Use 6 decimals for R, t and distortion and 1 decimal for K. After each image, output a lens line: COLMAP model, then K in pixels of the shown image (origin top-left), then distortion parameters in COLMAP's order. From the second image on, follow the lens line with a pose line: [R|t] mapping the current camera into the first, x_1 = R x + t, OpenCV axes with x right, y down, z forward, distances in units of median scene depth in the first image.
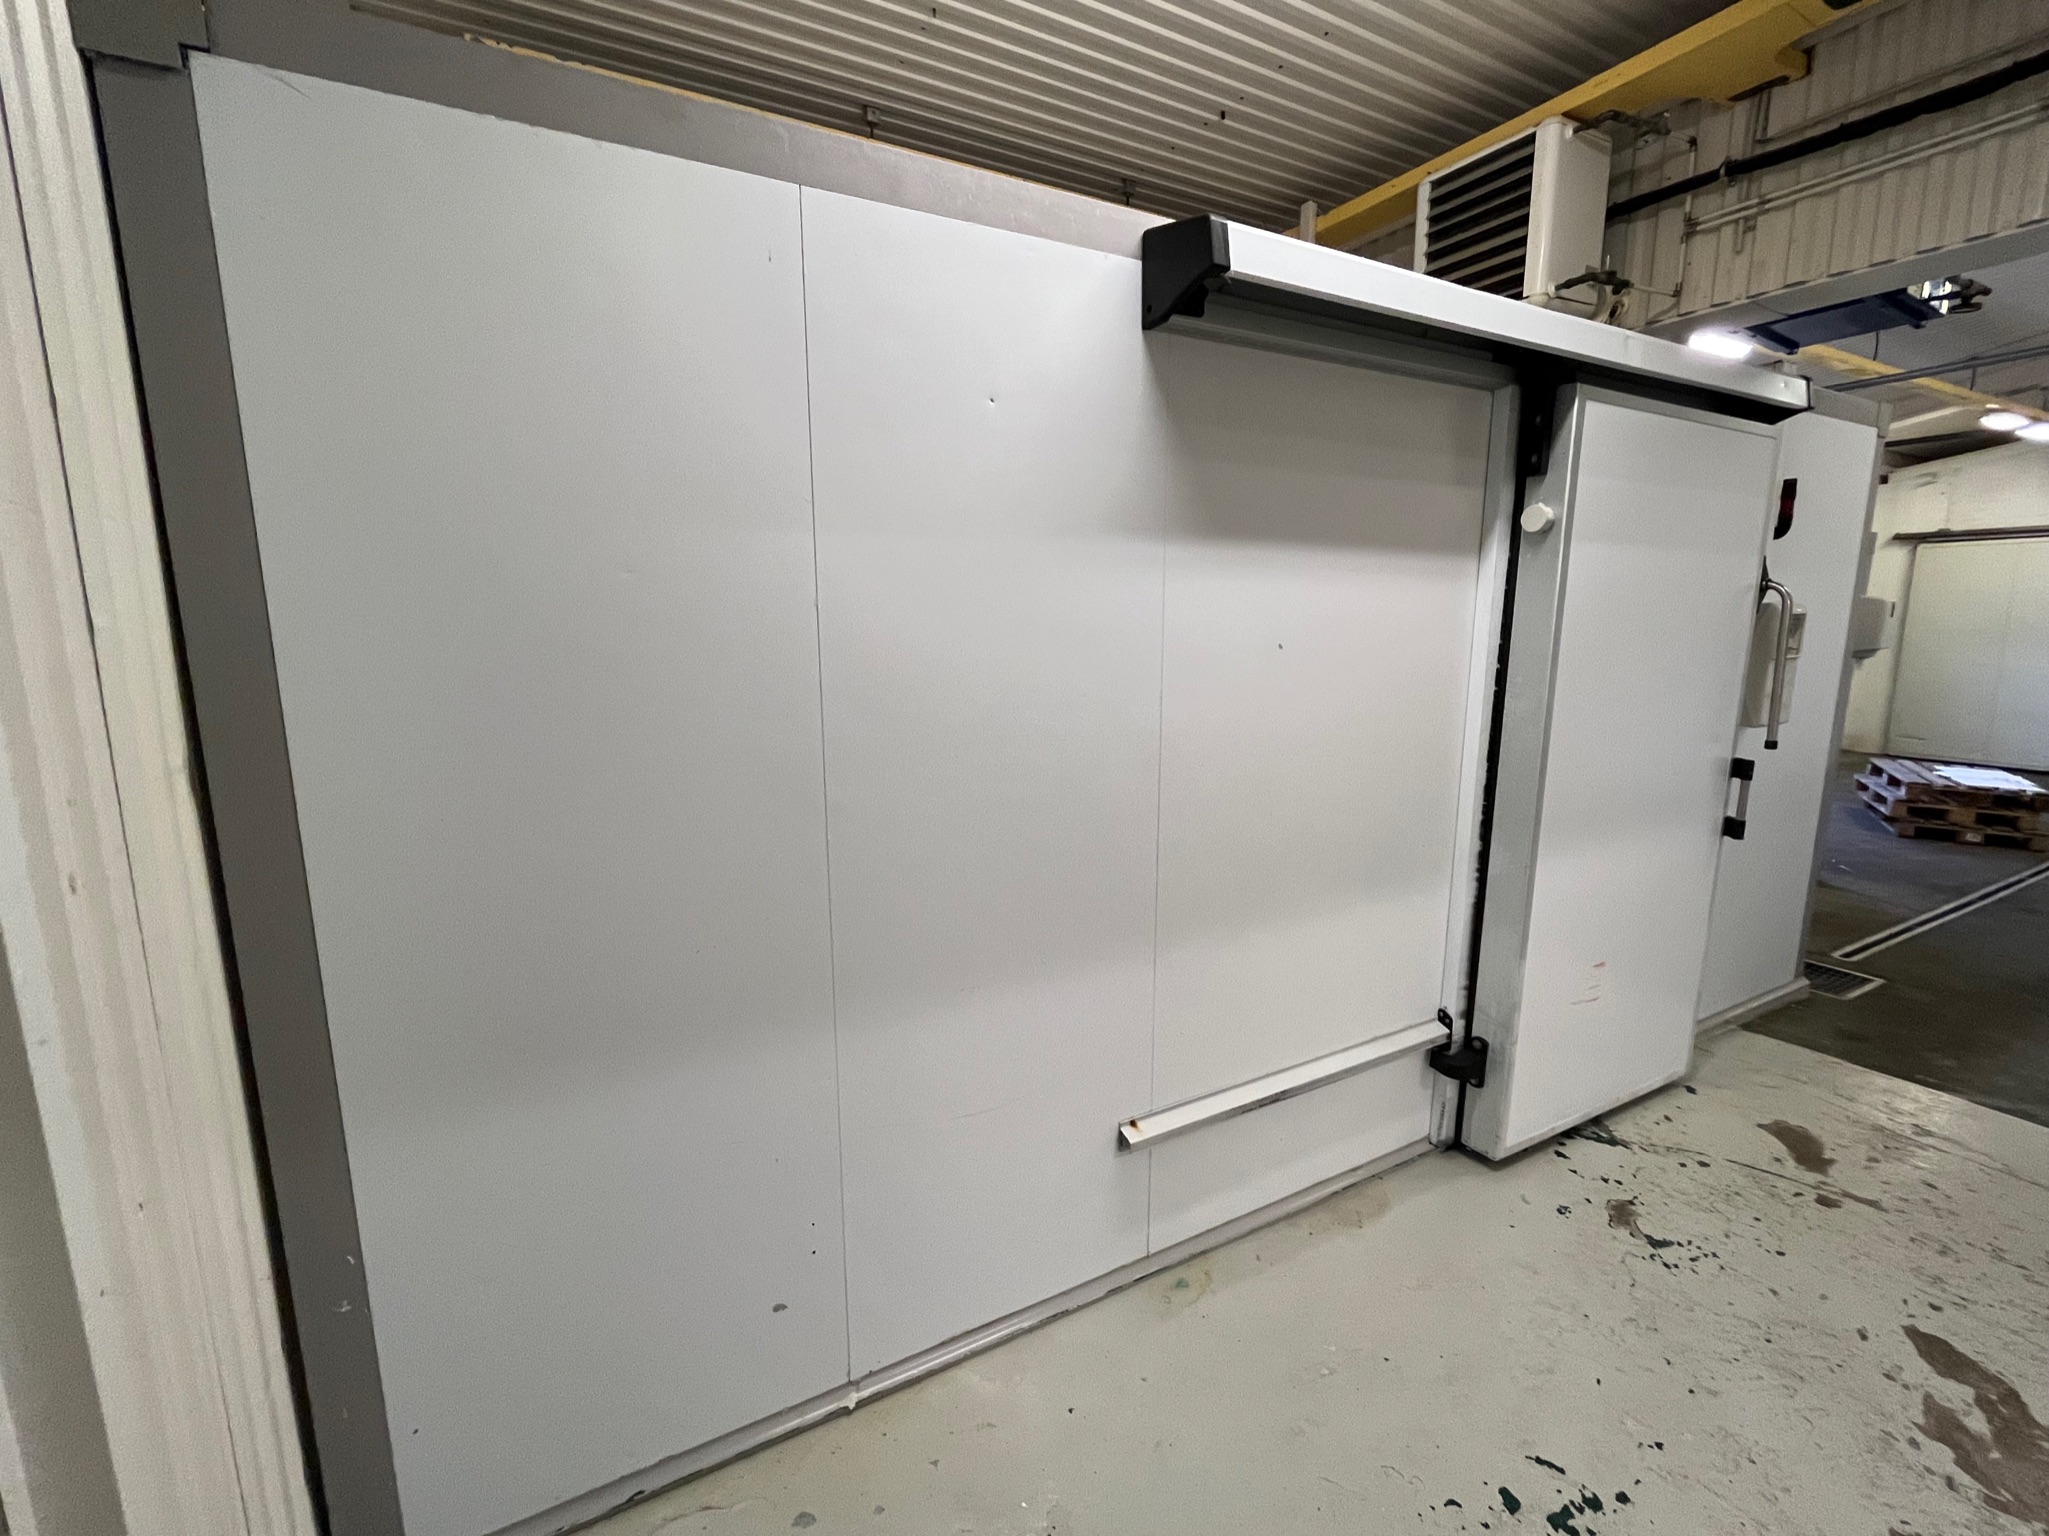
lens RADIAL K [[881.8, 0, 1018.5], [0, 881.8, 764.2], [0, 0, 1]] dist [-0.003816, 0.000389]
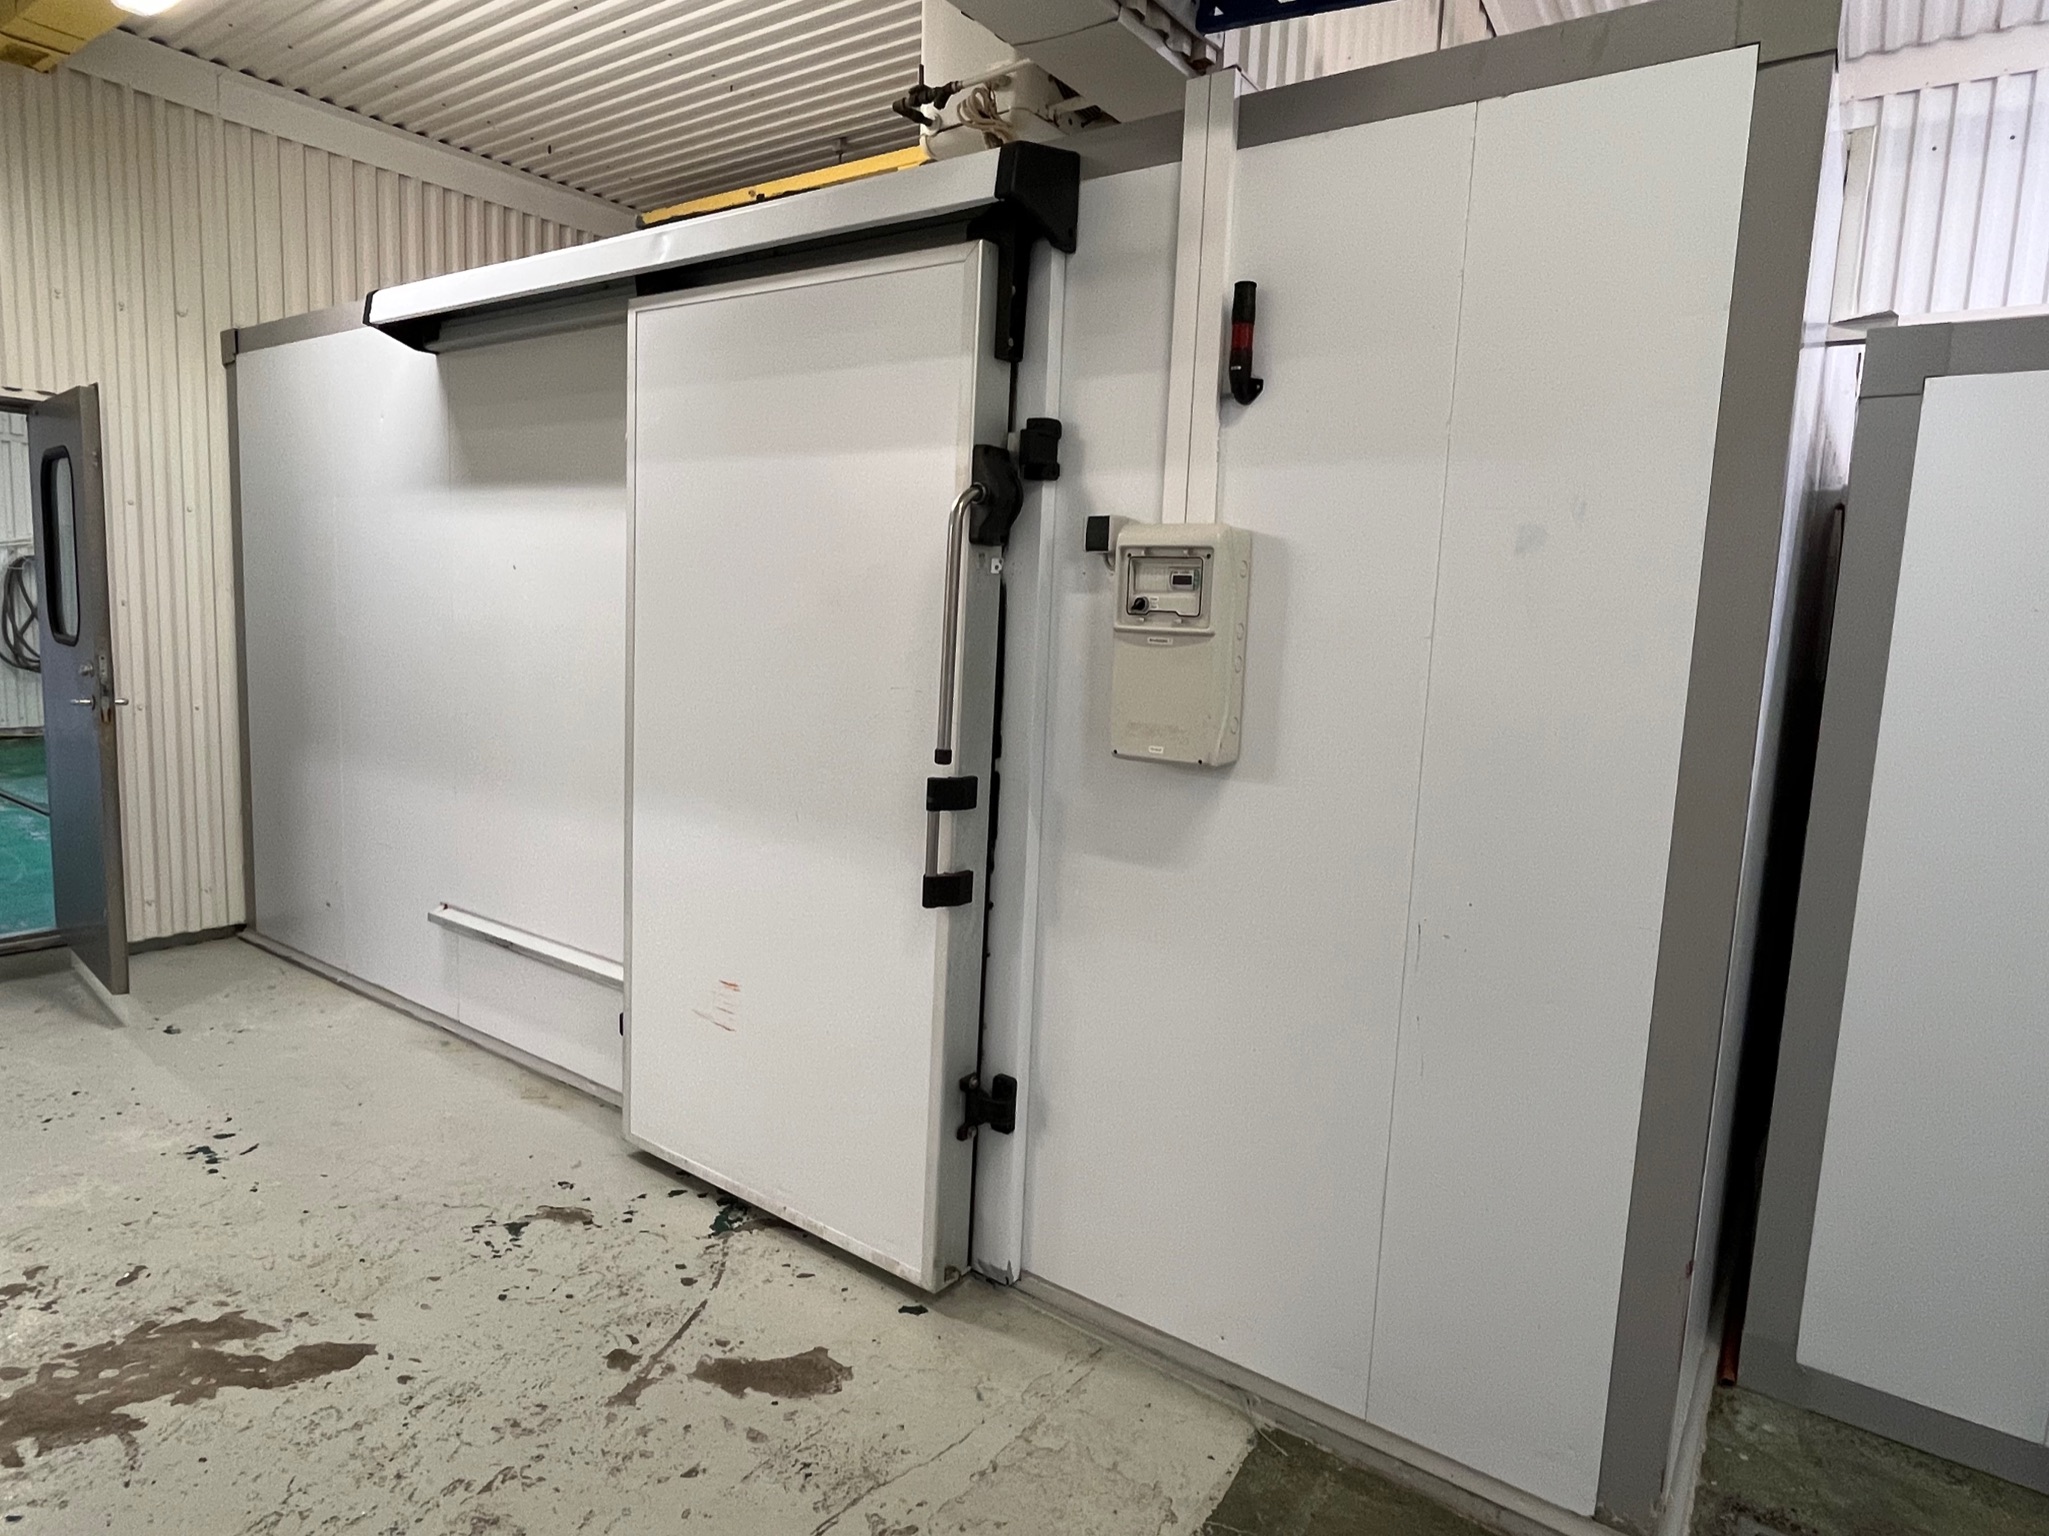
lens RADIAL K [[1185.9, 0, 1013.5], [0, 1185.9, 756.6], [0, 0, 1]] dist [-0.002160, -0.001725]
pose [[0.433616, 0.136443, -0.890708, 1.647813], [-0.197950, 0.978748, 0.053563, -0.077367], [0.879086, 0.153090, 0.451410, 0.695601]]
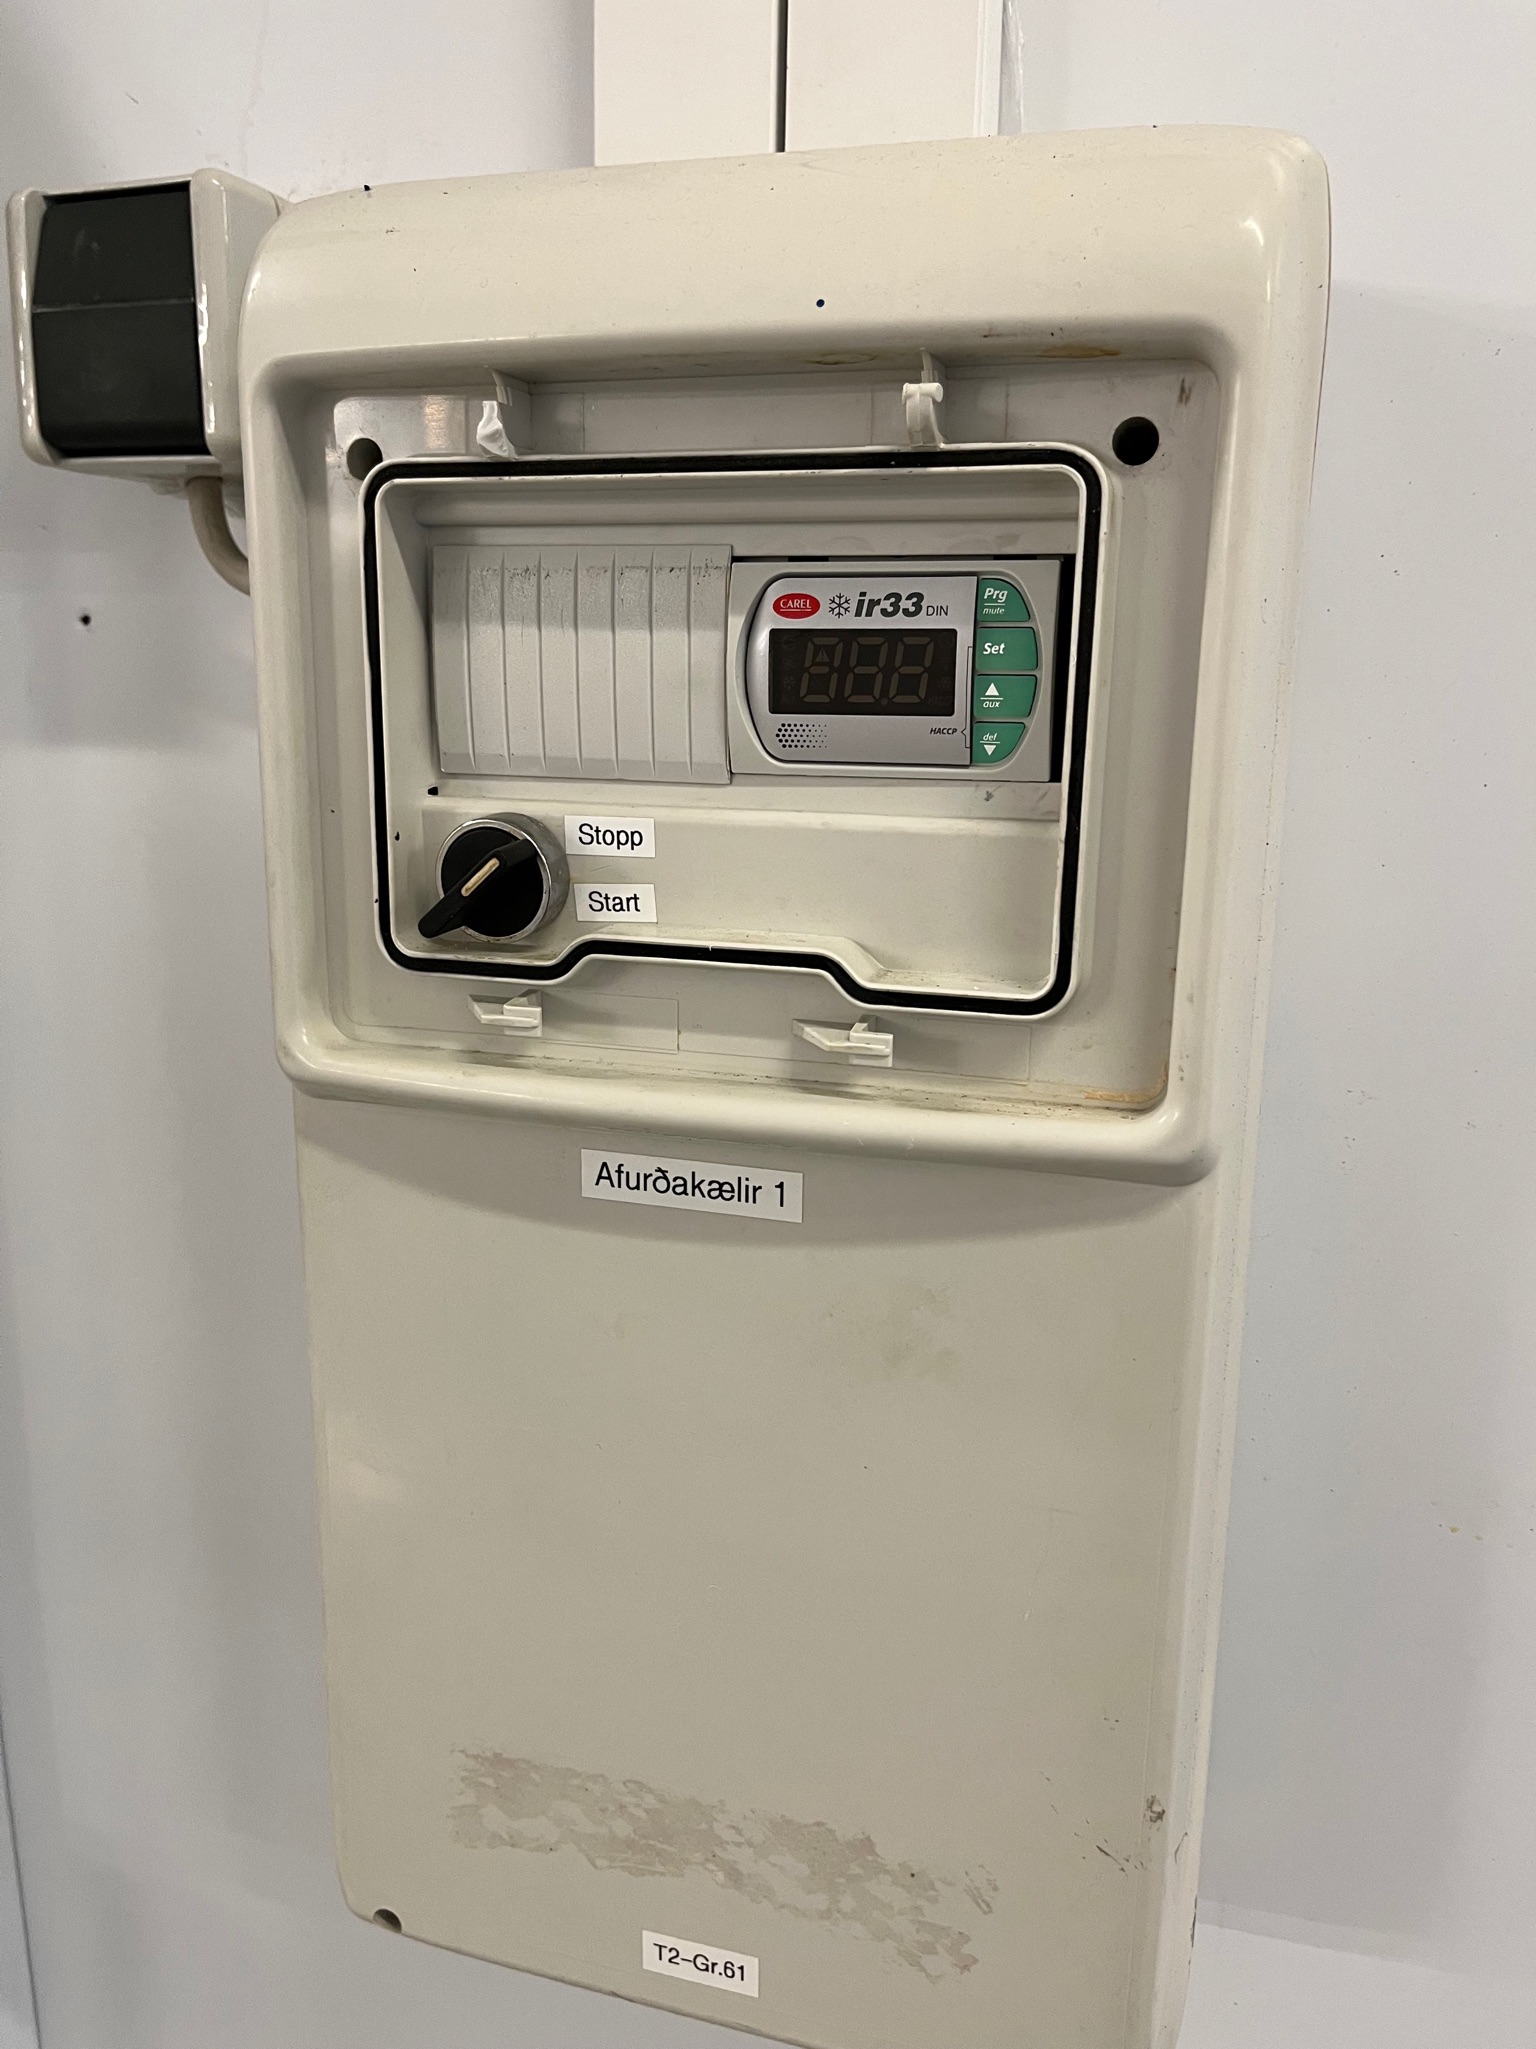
lens RADIAL K [[1567.0, 0, 776.4], [0, 1567.0, 1053.2], [0, 0, 1]] dist [0.070331, -0.103687]
pose [[0.701284, 0.177243, -0.690496, 1.068011], [-0.146600, 0.983753, 0.103629, -0.154301], [0.697645, 0.028554, 0.715874, 1.039109]]
